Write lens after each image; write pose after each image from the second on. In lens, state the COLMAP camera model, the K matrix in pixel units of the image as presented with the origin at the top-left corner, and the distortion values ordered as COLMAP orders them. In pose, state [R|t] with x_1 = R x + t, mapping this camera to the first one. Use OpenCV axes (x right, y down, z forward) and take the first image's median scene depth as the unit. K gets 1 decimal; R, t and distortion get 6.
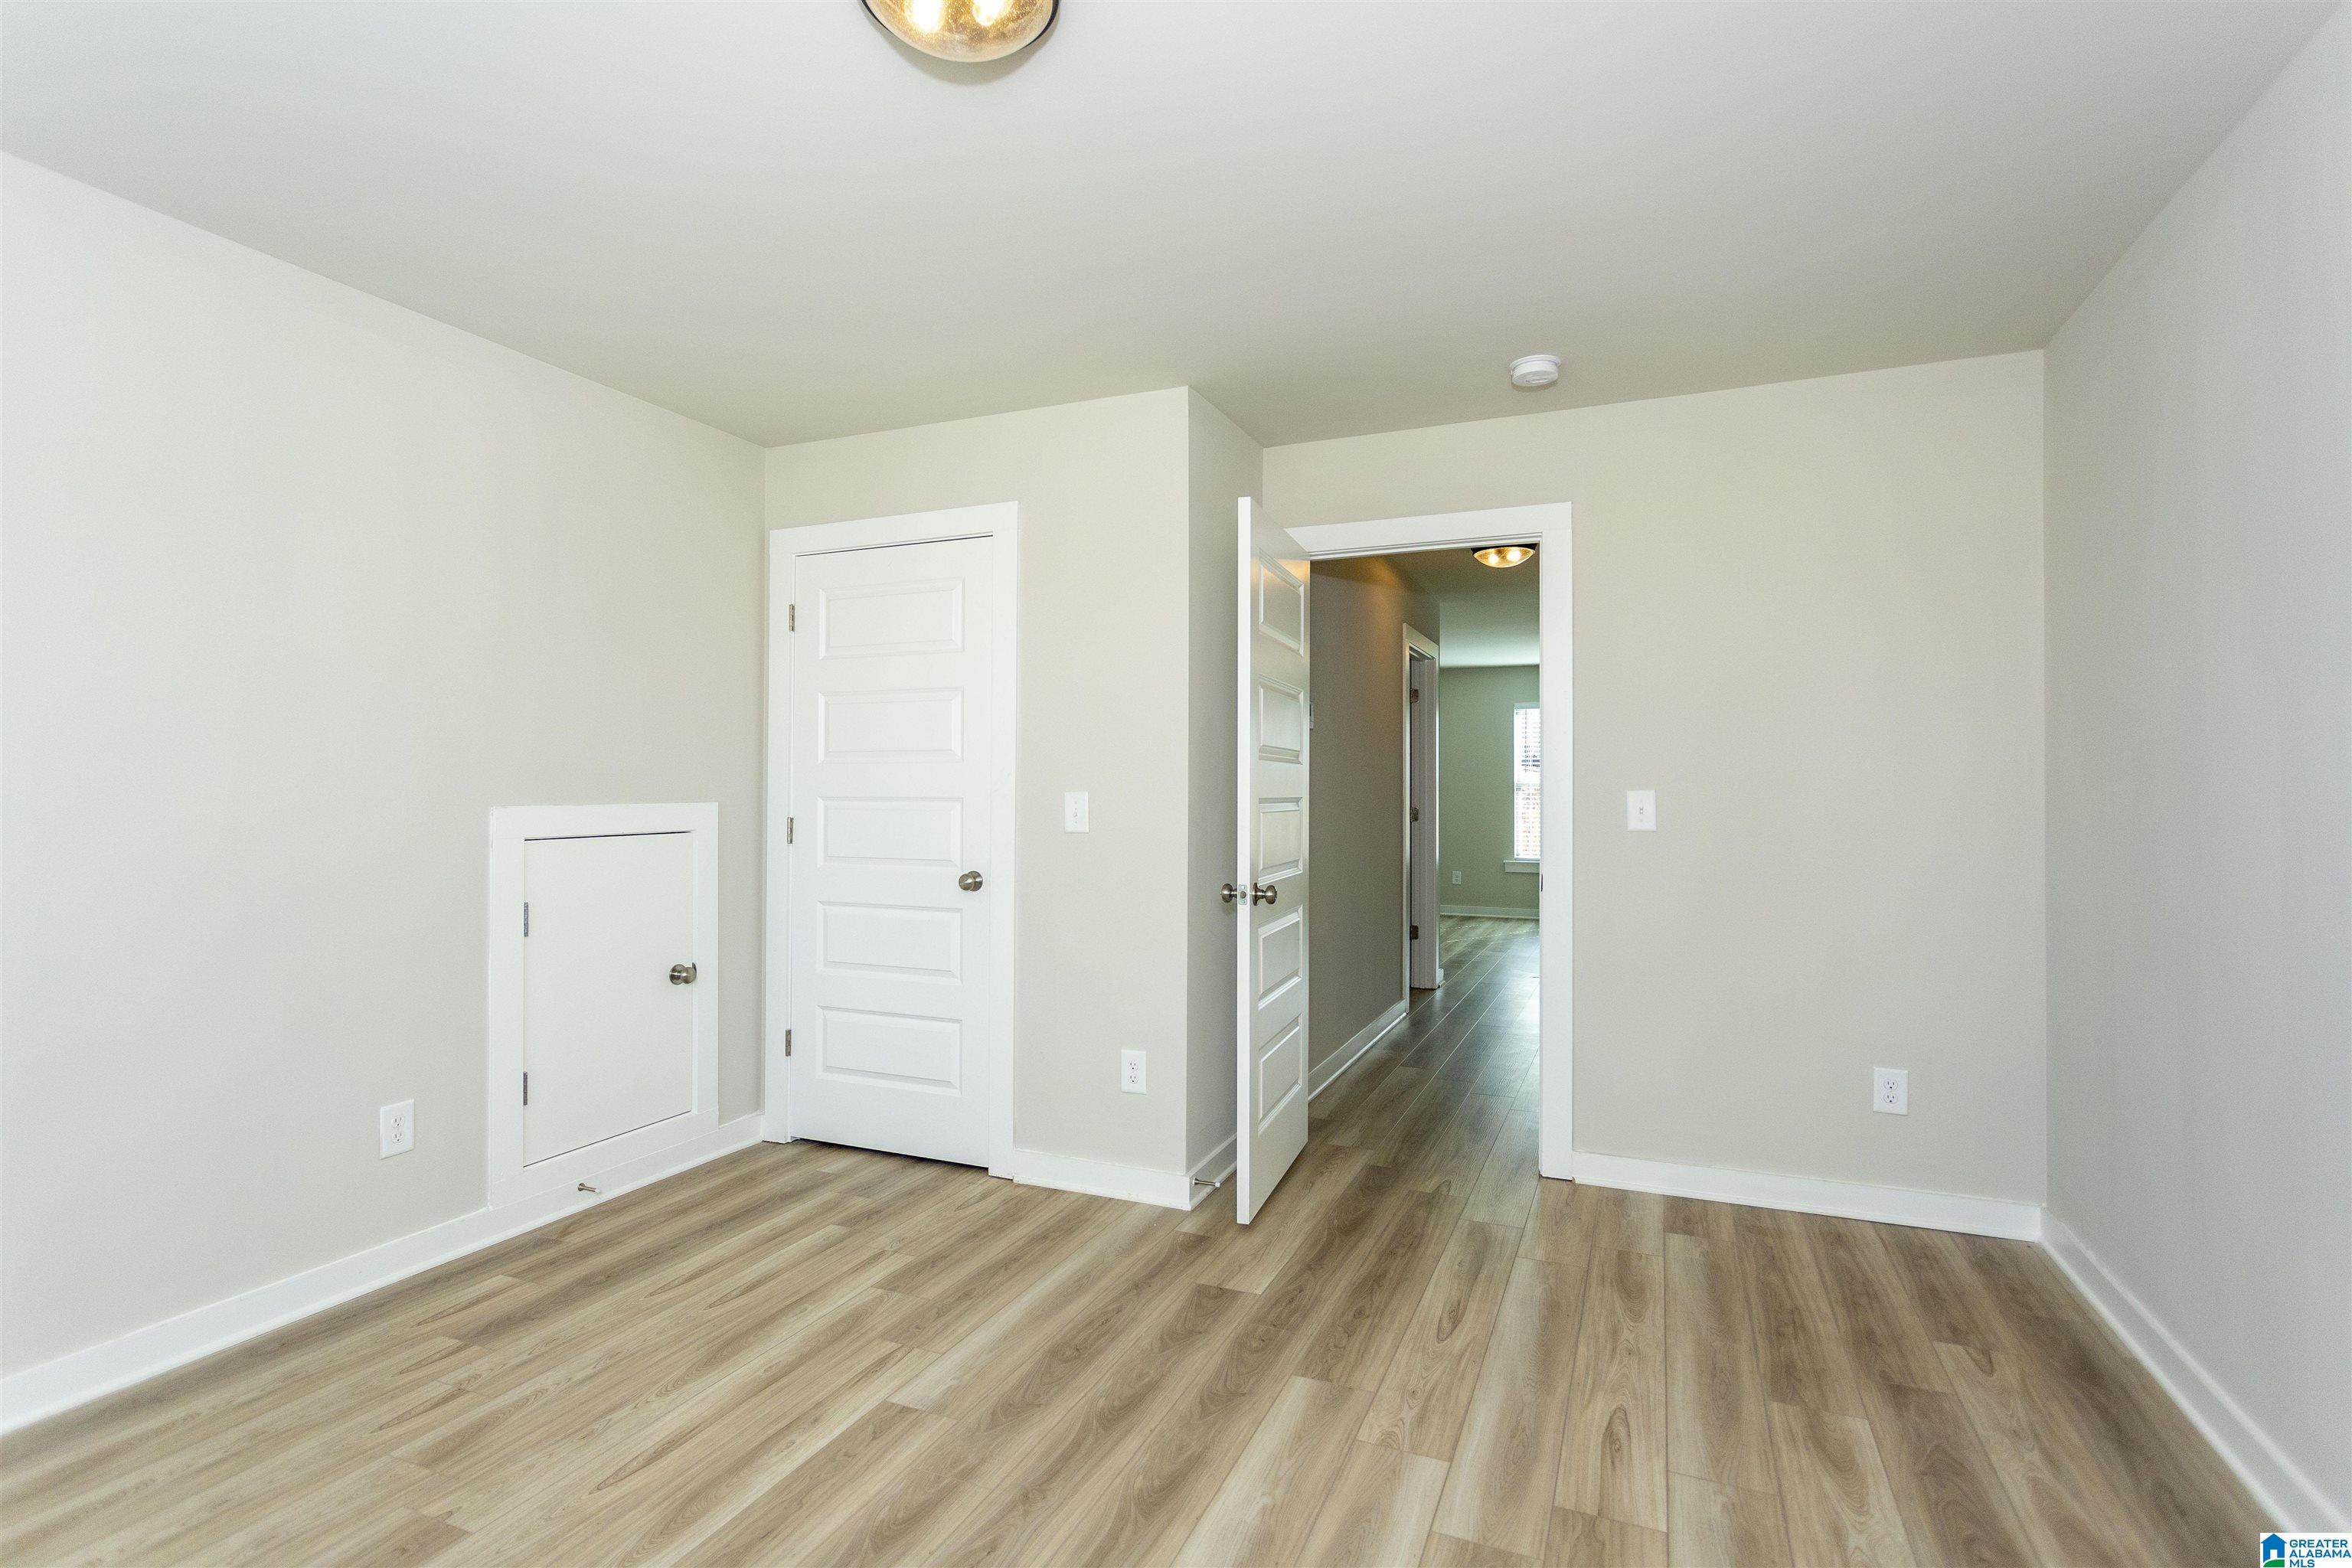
lens RADIAL K [[1123.2, 0, 1166.1], [0, 1123.2, 782.9], [0, 0, 1]] dist [0.007700, 0.000014]
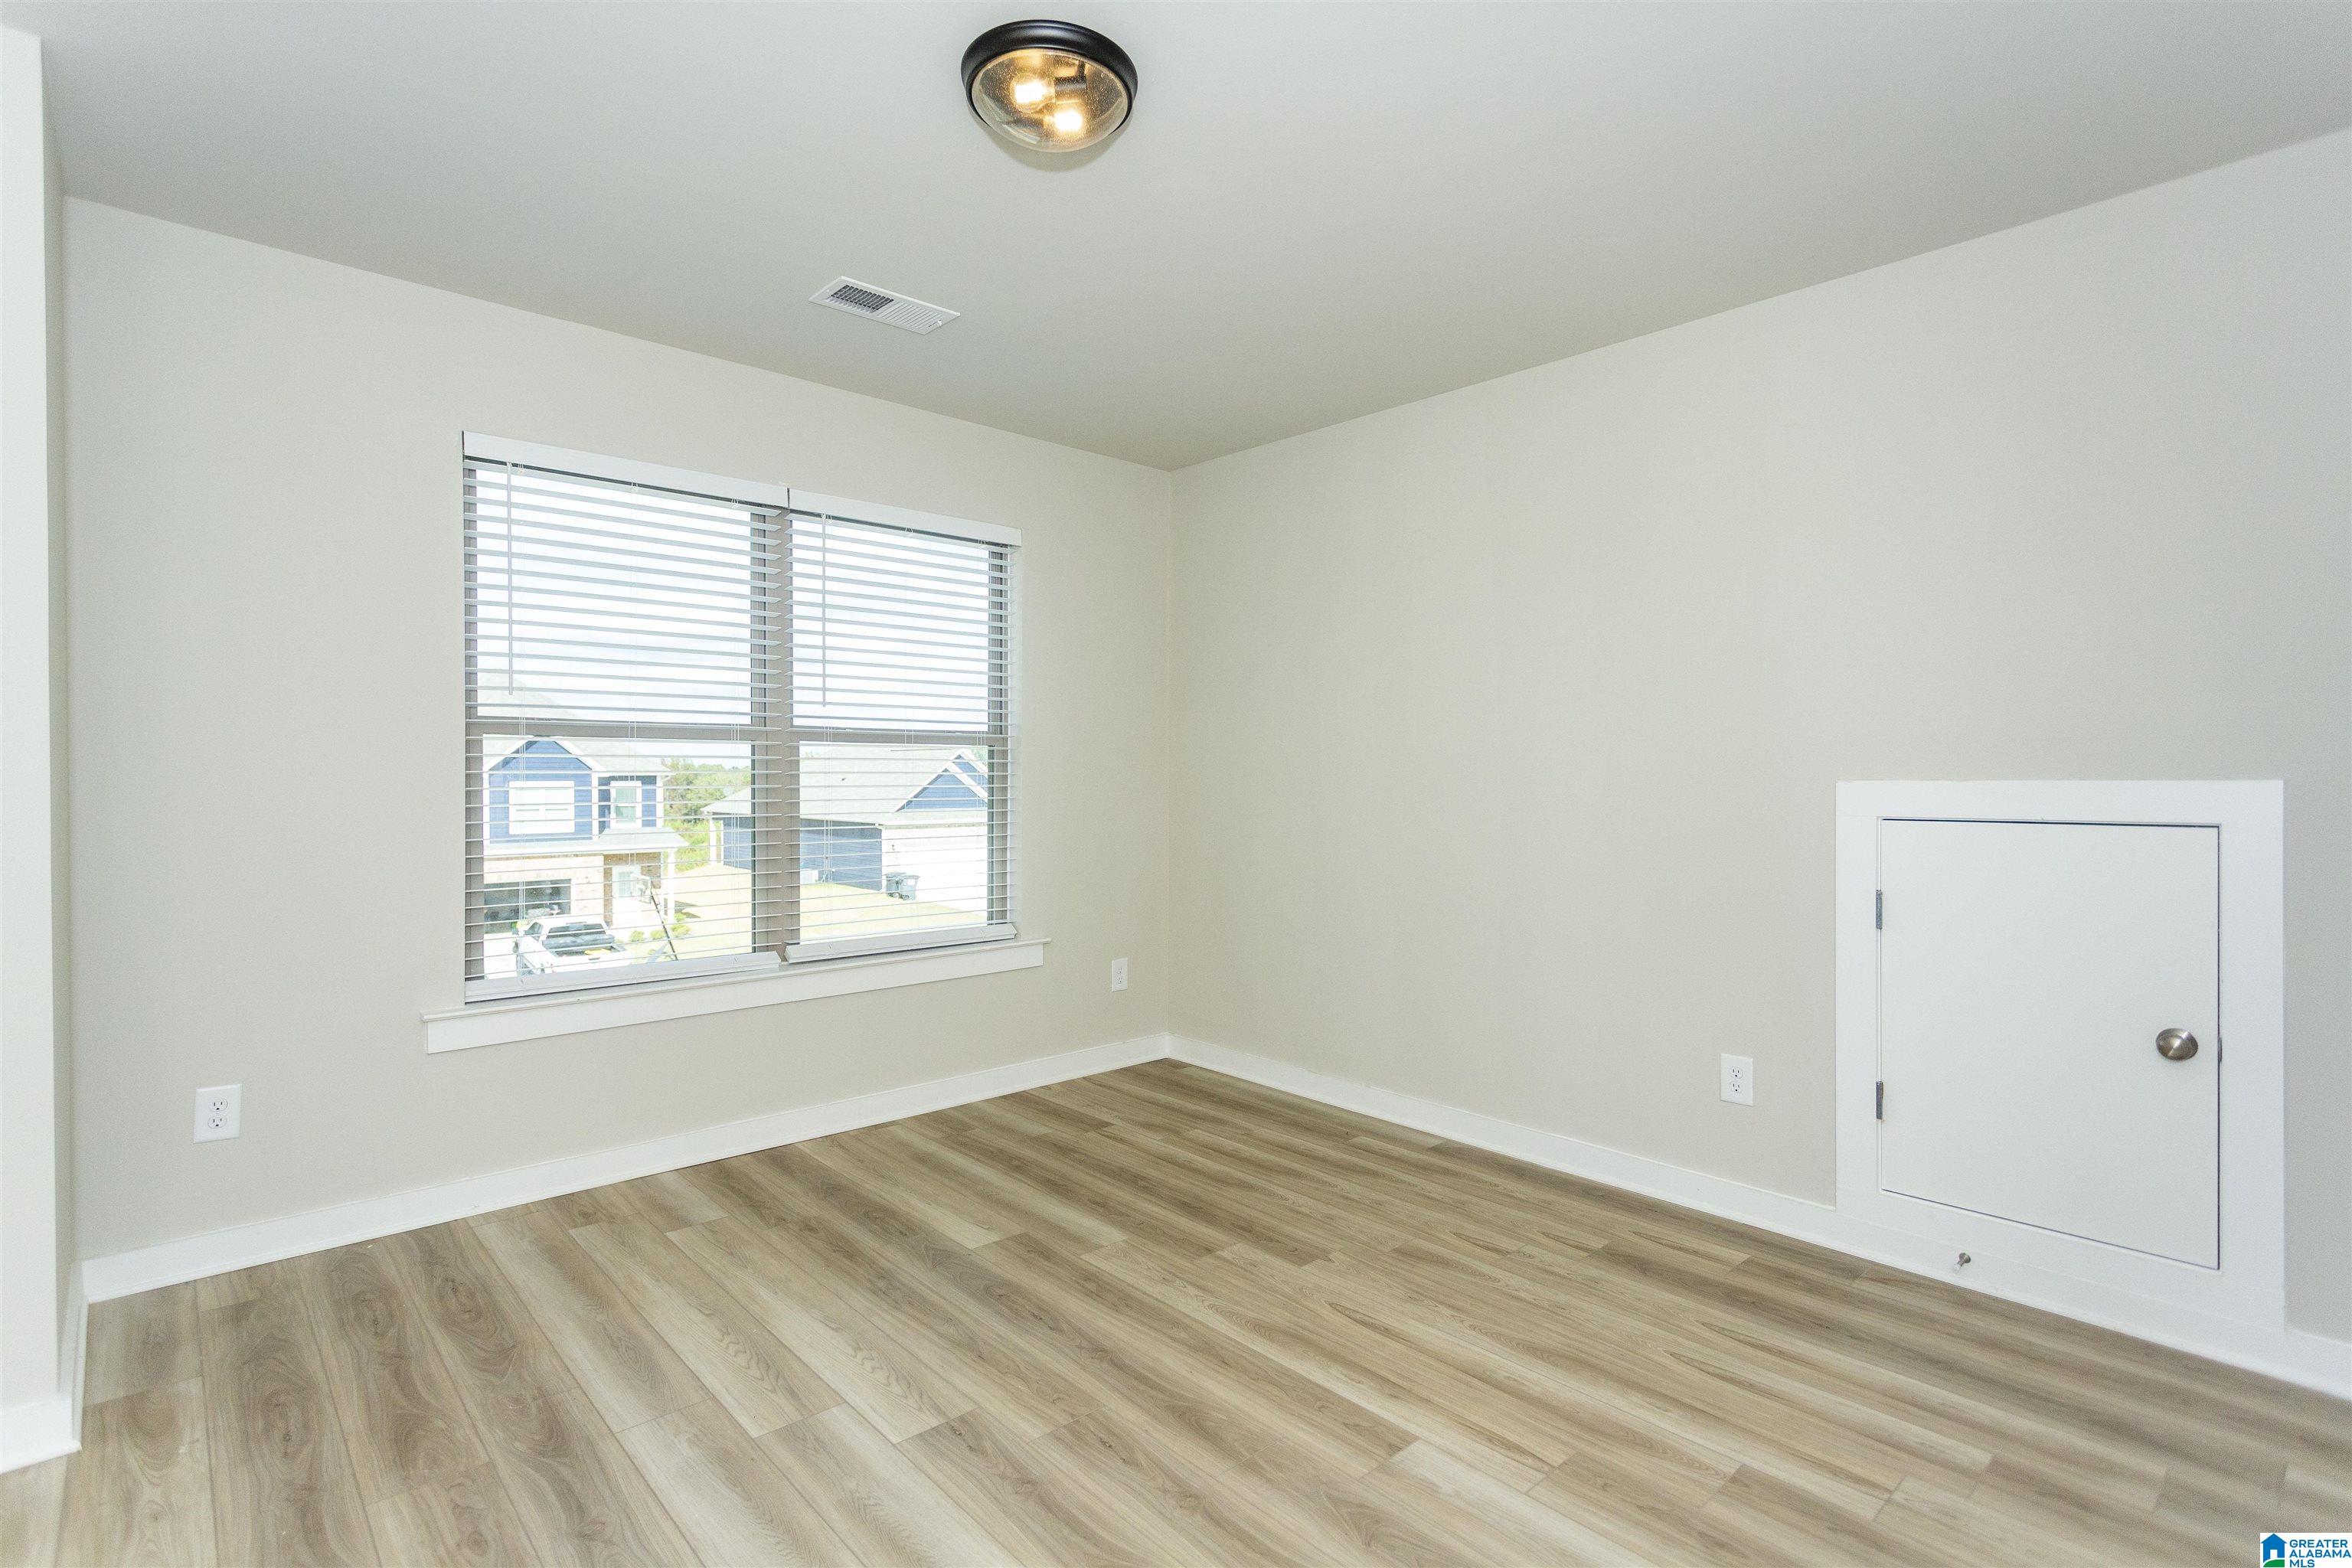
lens RADIAL K [[1123.2, 0, 1170.9], [0, 1123.2, 791.7], [0, 0, 1]] dist [0.007700, 0.000014]
pose [[-0.409592, 0.009152, -0.912223, 0.557233], [0.002545, 0.999957, 0.008889, 0.023586], [0.912265, 0.001319, -0.409598, 1.030374]]
